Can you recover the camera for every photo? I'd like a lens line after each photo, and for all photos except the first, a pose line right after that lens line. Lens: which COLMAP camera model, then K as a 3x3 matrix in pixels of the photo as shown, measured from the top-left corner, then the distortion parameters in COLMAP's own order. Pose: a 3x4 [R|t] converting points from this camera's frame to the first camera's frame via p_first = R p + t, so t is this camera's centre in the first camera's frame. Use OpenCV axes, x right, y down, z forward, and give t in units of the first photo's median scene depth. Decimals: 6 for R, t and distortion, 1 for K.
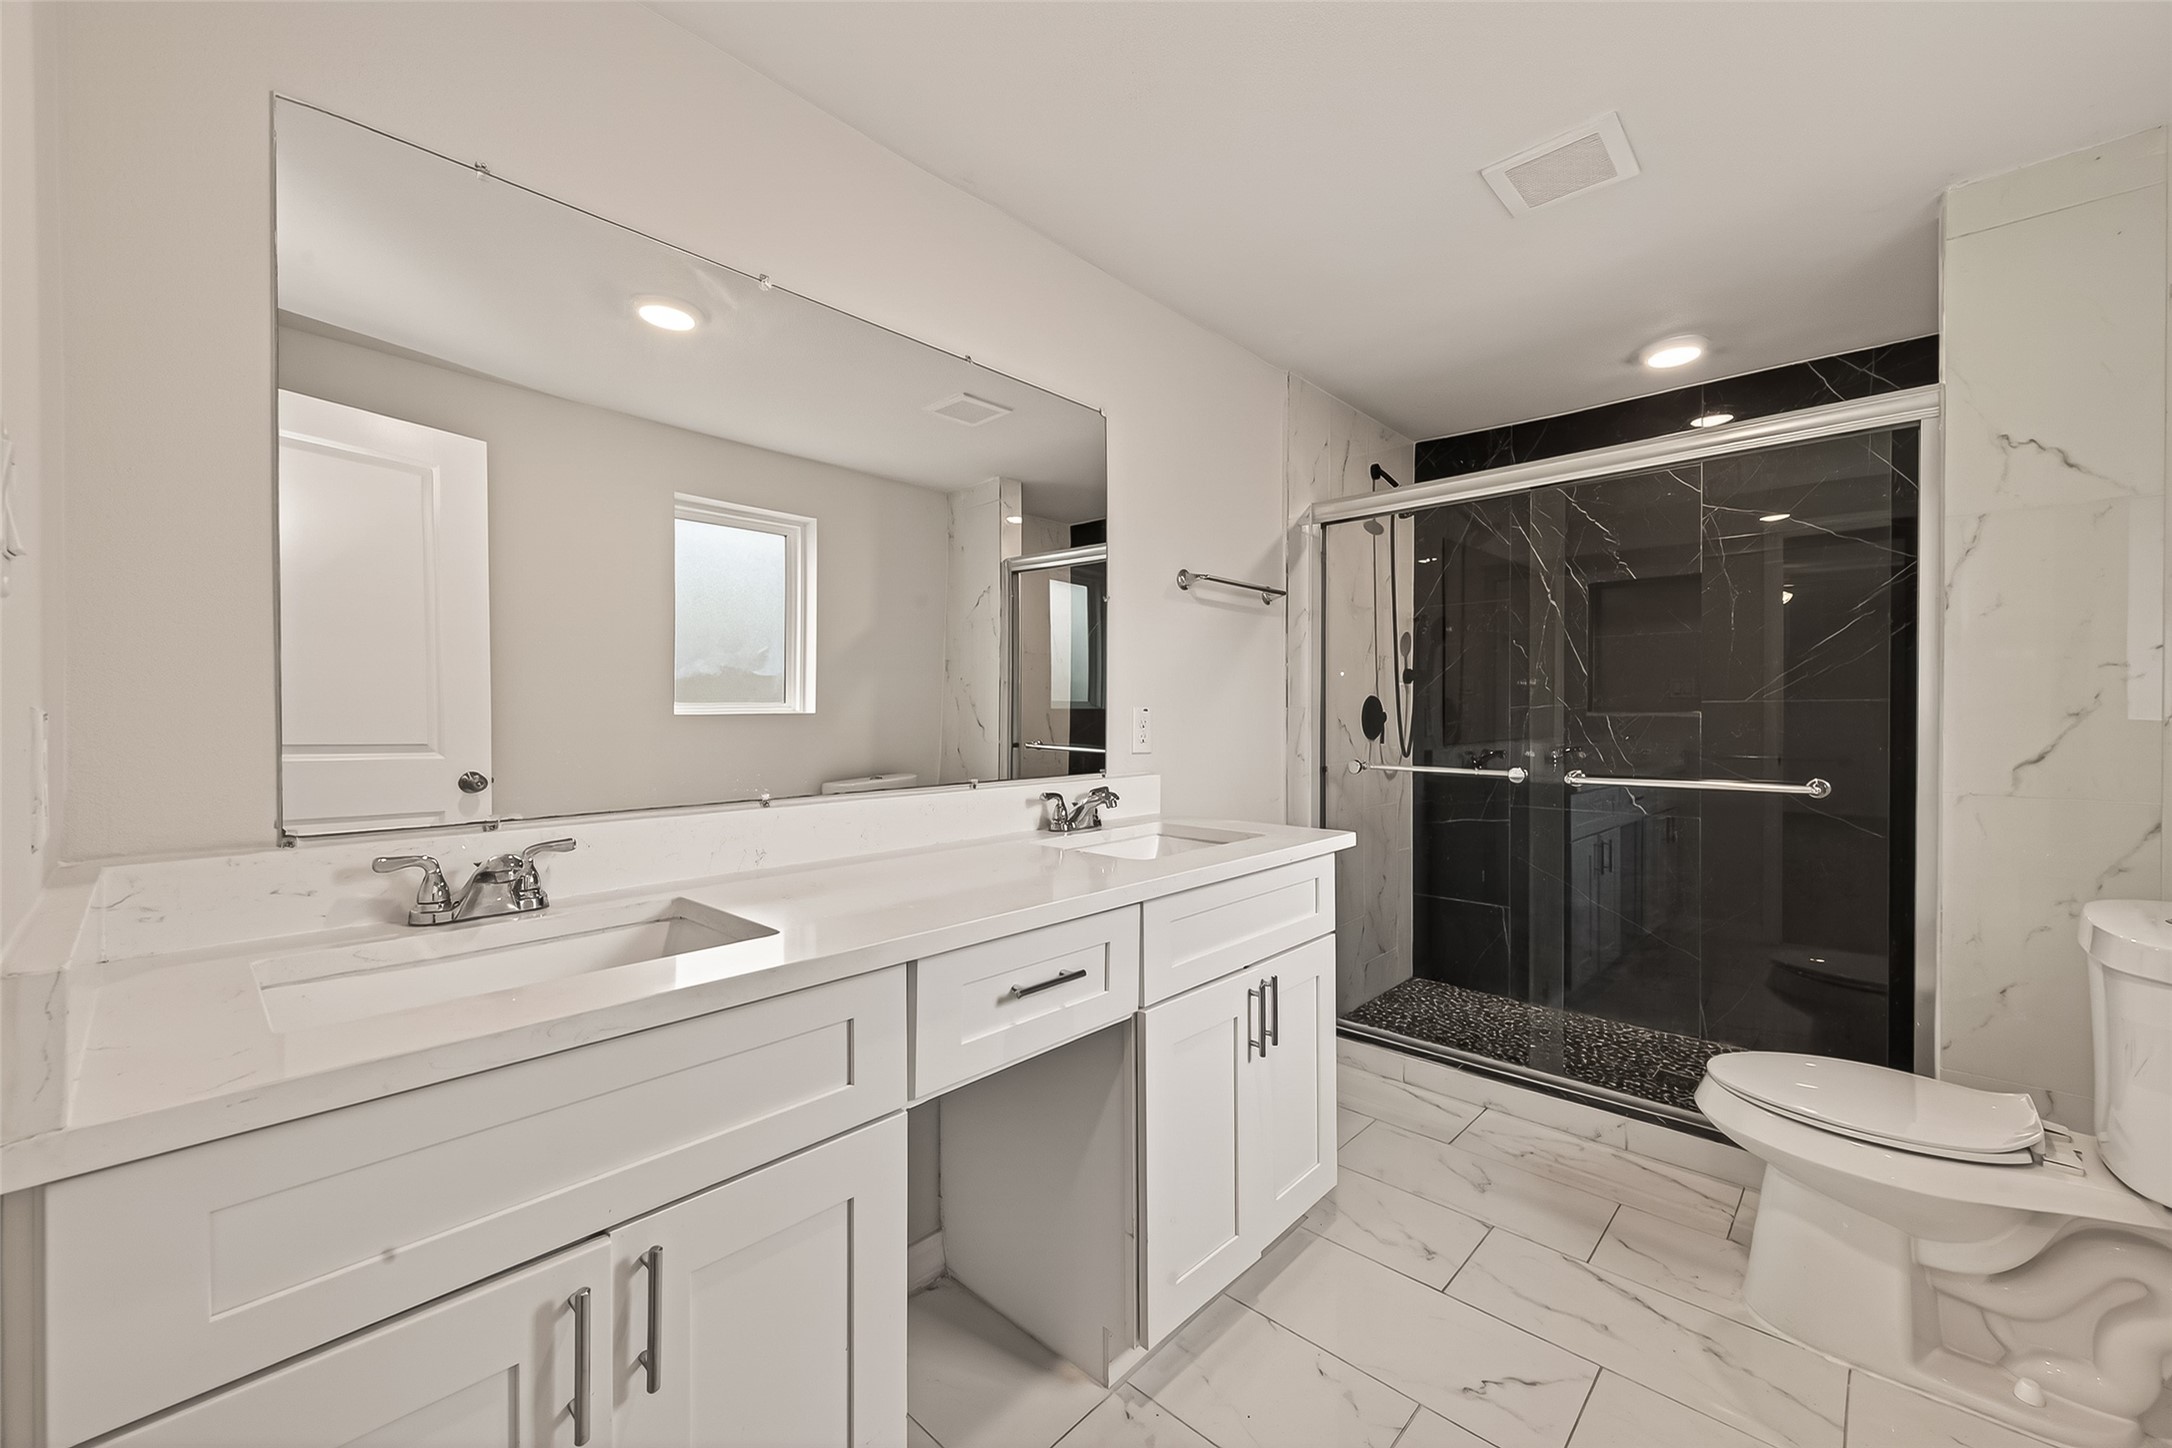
lens RADIAL K [[849.1, 0, 1088.5], [0, 849.1, 720.8], [0, 0, 1]] dist [0.001032, 0.000076]
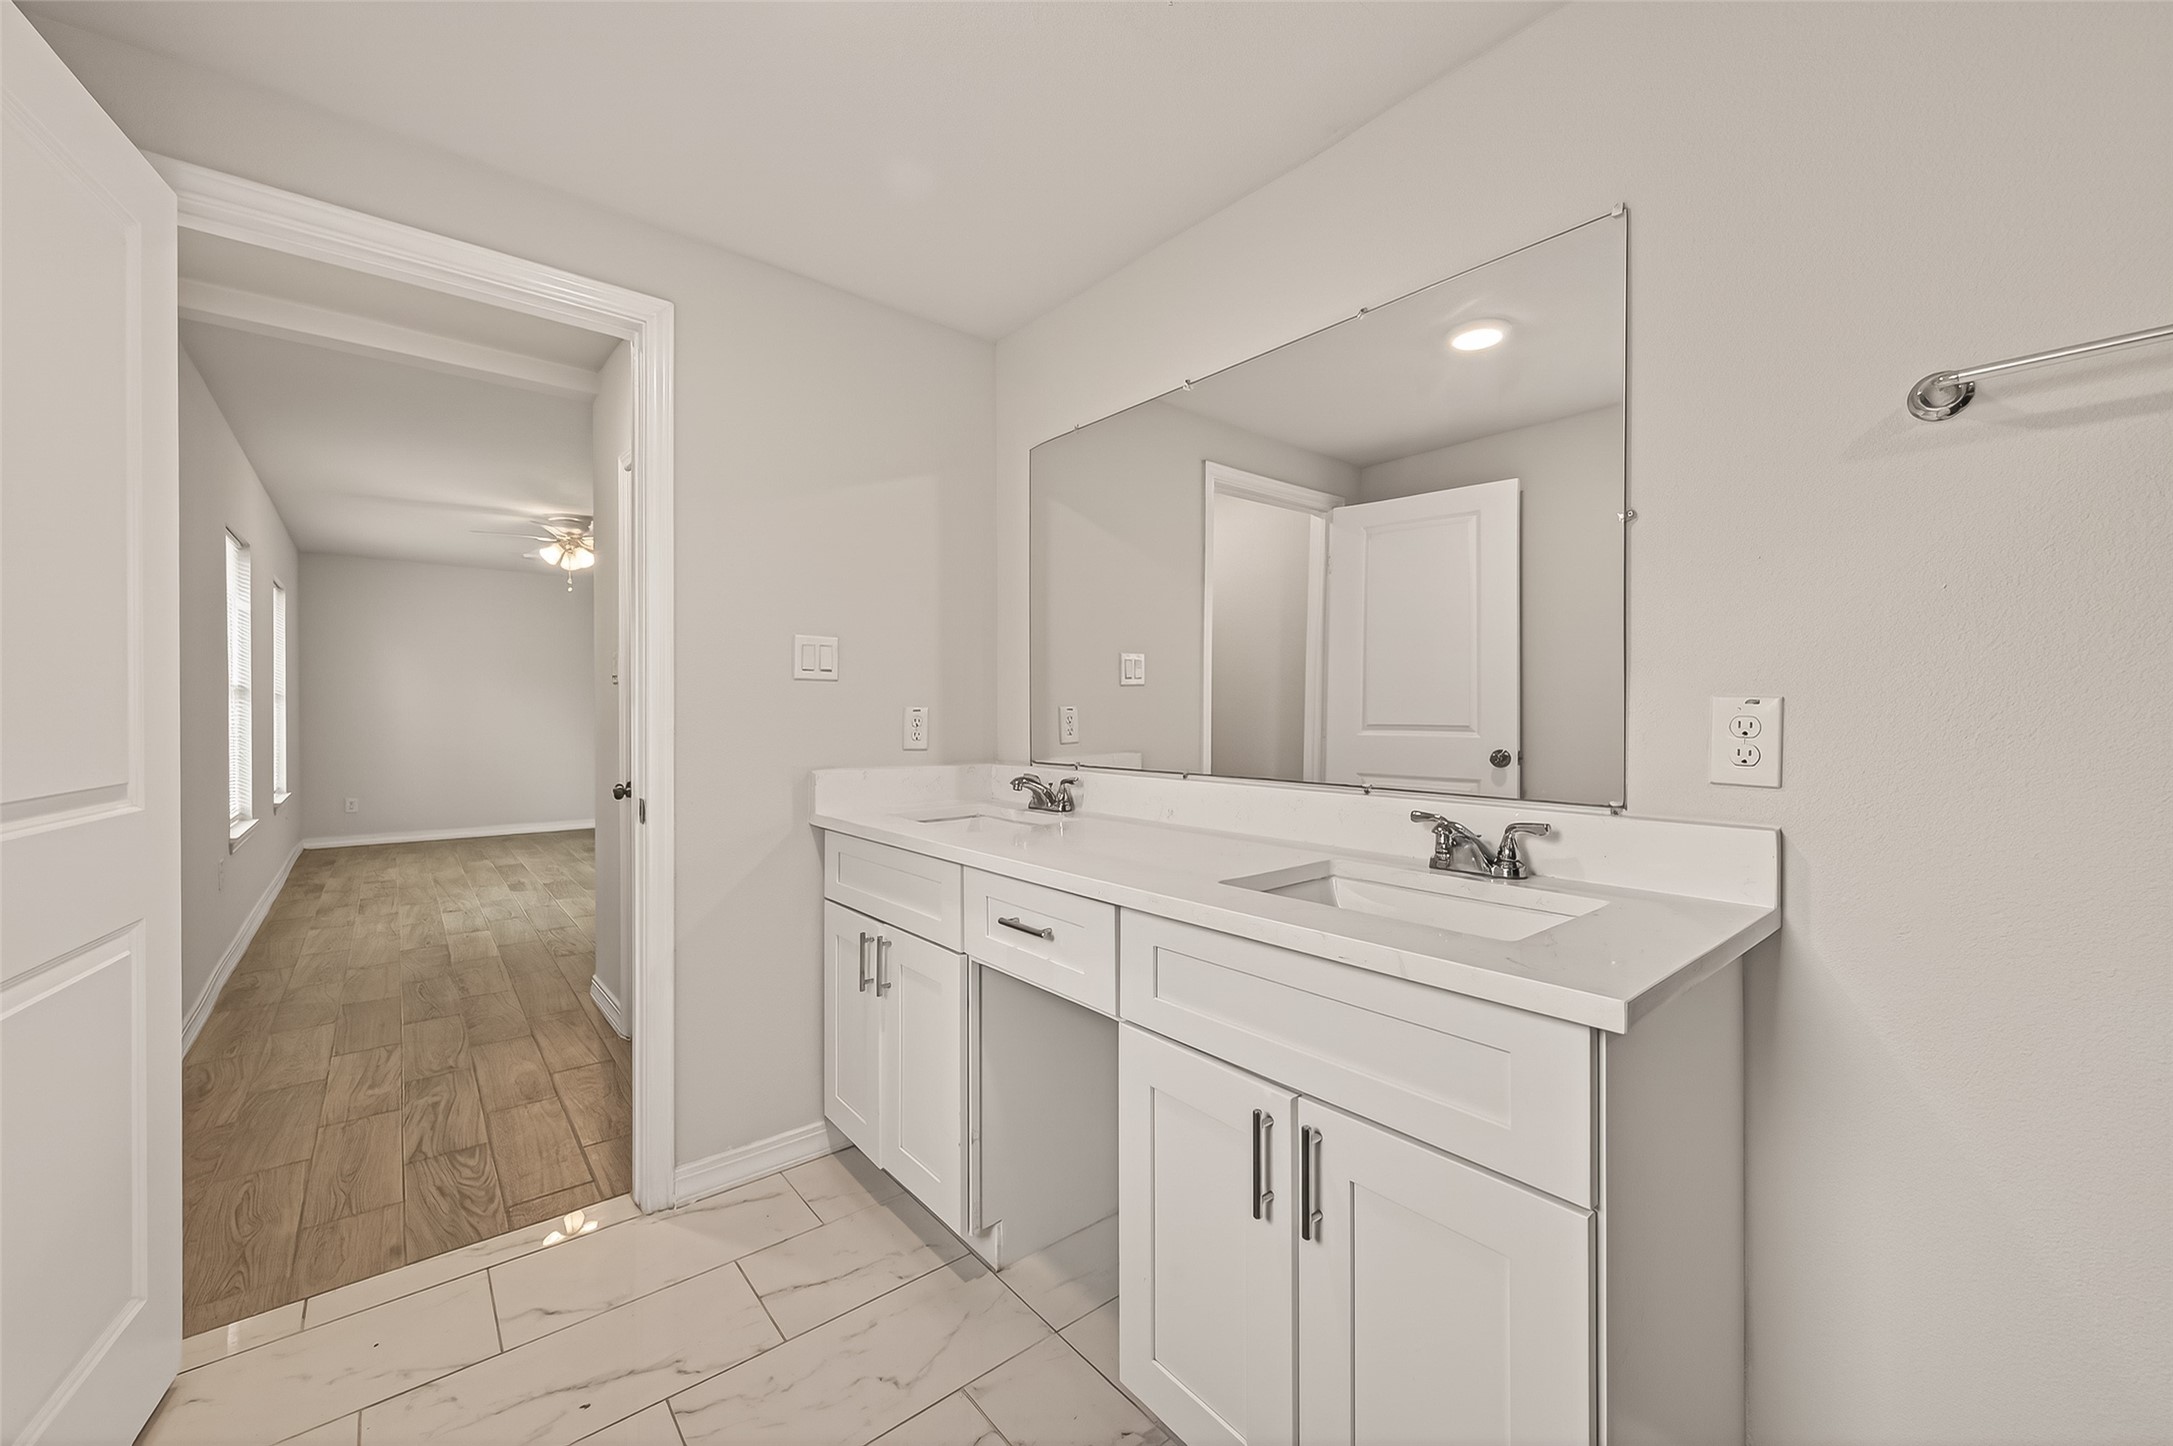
lens RADIAL K [[849.5, 0, 1089.0], [0, 849.5, 719.8], [0, 0, 1]] dist [0.001032, 0.000076]
pose [[-0.125985, 0.020123, -0.991828, 0.776690], [0.002002, 0.999797, 0.020031, -0.014661], [0.992030, 0.000538, -0.126000, 0.826681]]
